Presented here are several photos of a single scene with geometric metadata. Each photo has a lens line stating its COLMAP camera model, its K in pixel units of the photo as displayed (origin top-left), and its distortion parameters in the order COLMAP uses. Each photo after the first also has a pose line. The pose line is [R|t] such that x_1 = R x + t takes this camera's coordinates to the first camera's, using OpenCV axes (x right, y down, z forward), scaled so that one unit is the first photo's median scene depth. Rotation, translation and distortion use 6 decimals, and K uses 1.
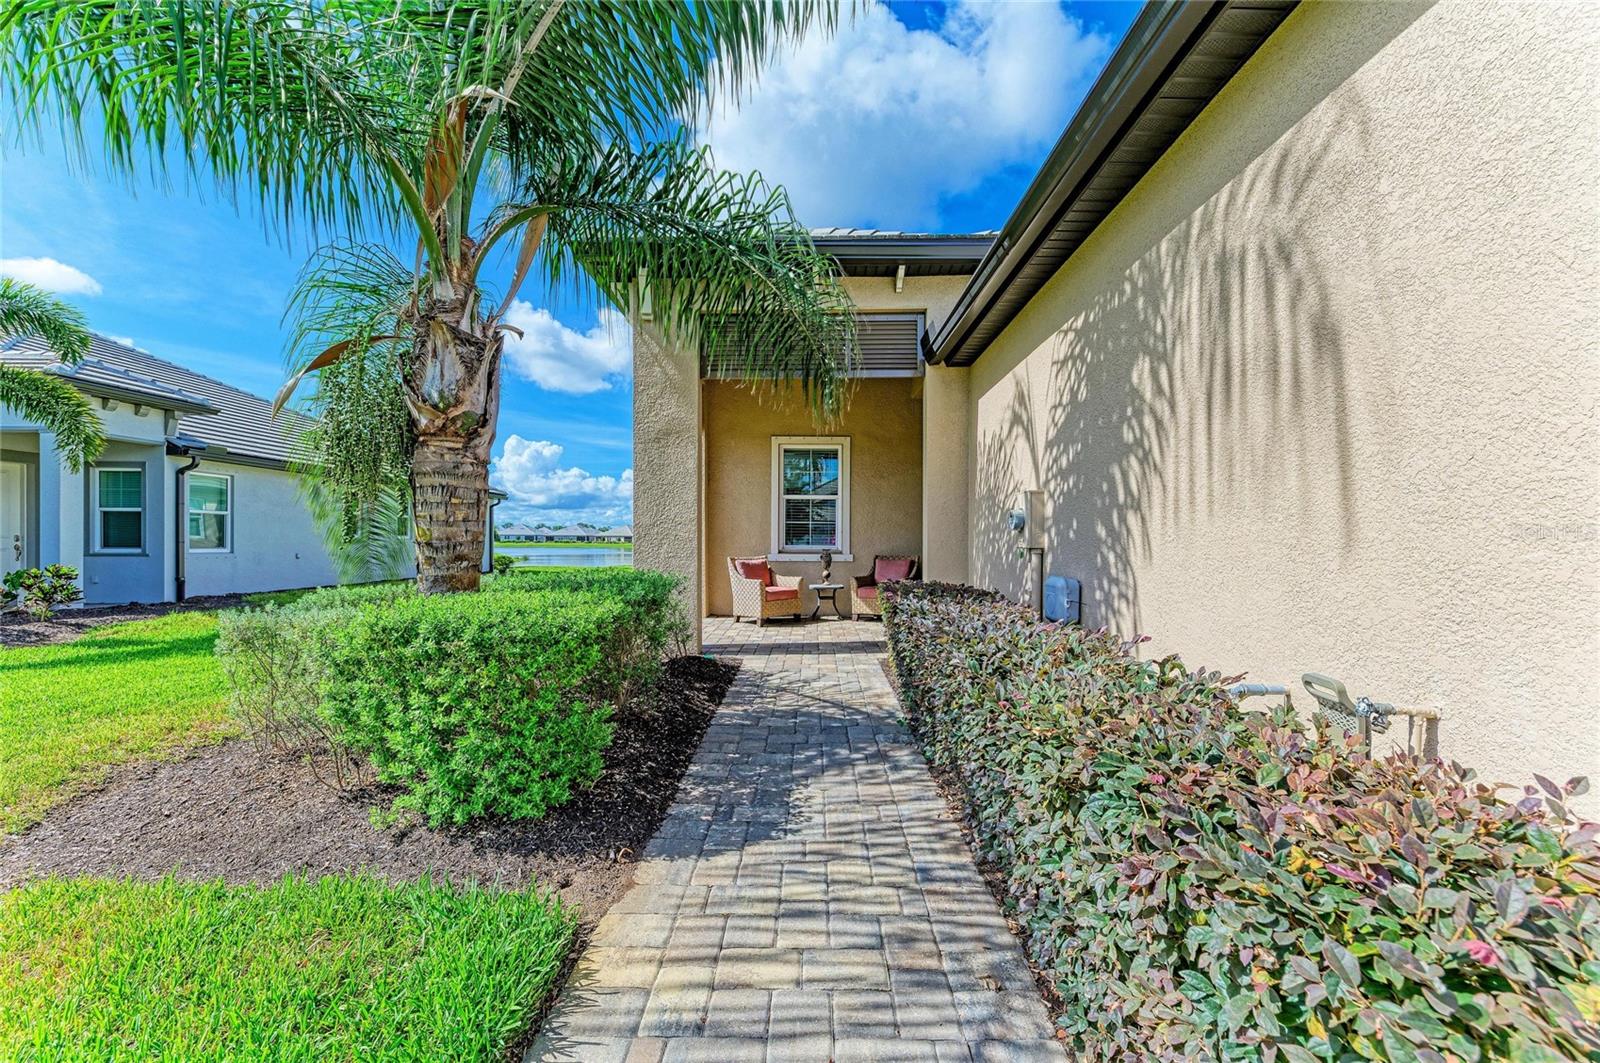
lens RADIAL K [[618.4, 0, 803.6], [0, 618.4, 534.6], [0, 0, 1]] dist [0.017699, -0.005526]
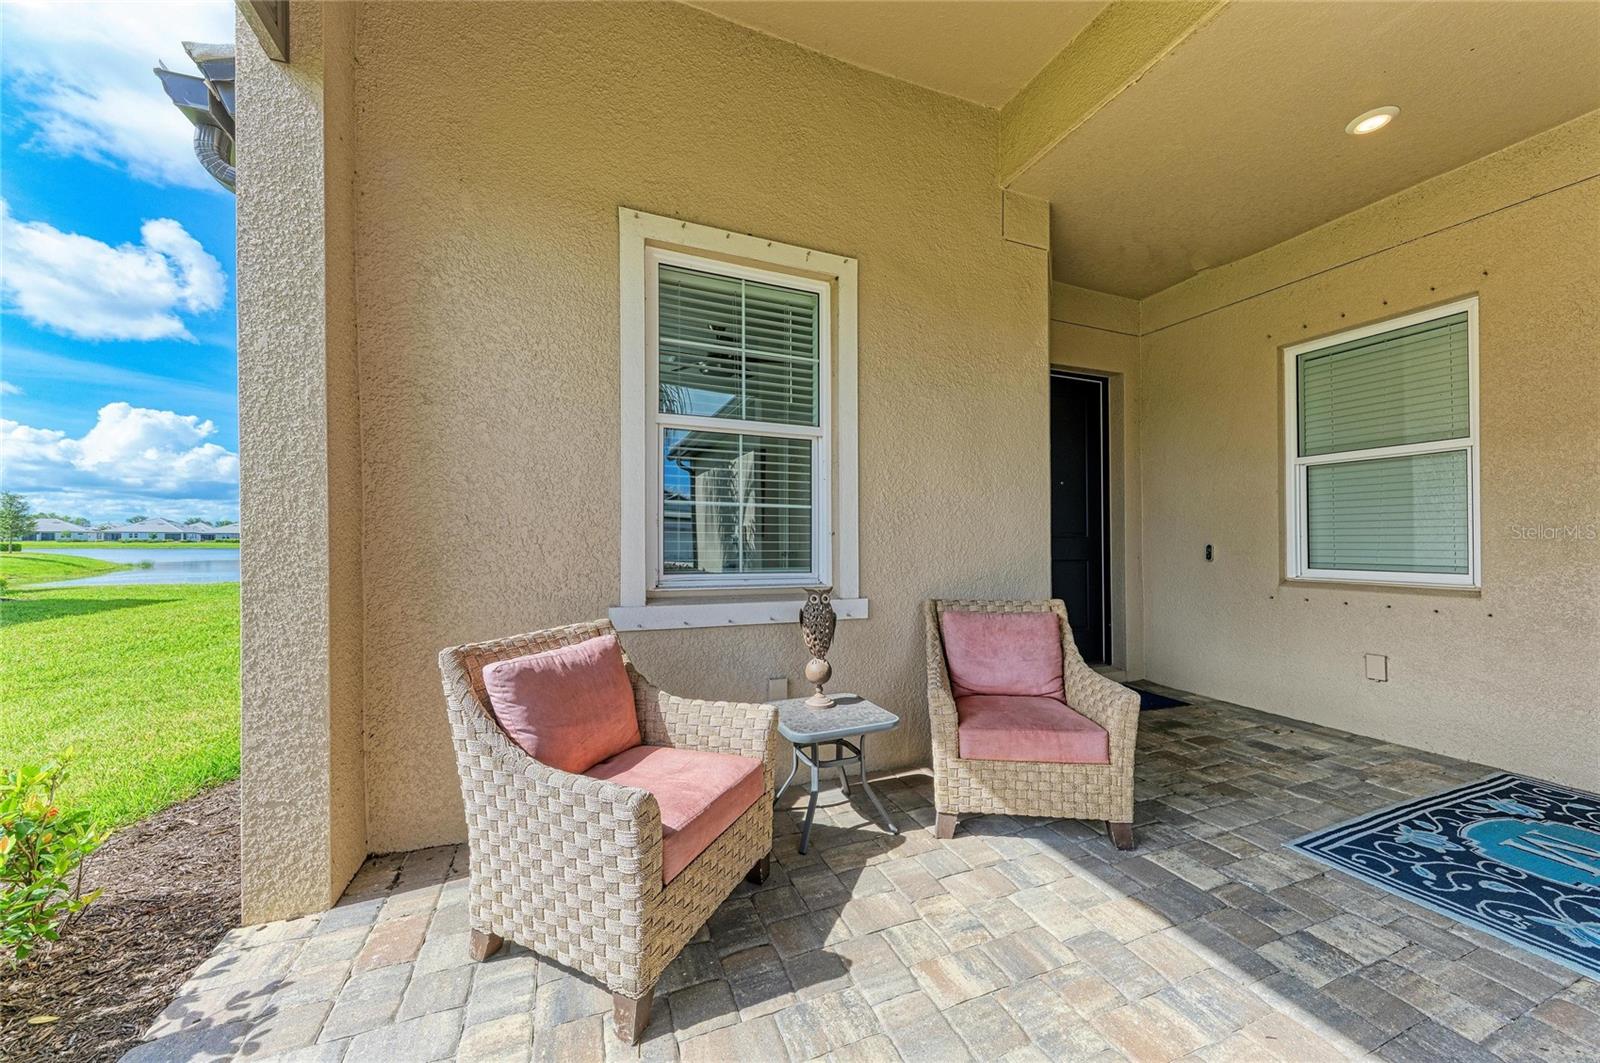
lens RADIAL K [[568.9, 0, 792.8], [0, 568.9, 527.7], [0, 0, 1]] dist [0.001368, 0.000056]
pose [[0.916917, 0.004482, 0.399053, -0.088718], [-0.001046, 0.999960, -0.008828, -0.004091], [-0.399077, 0.007677, 0.916885, 0.753346]]
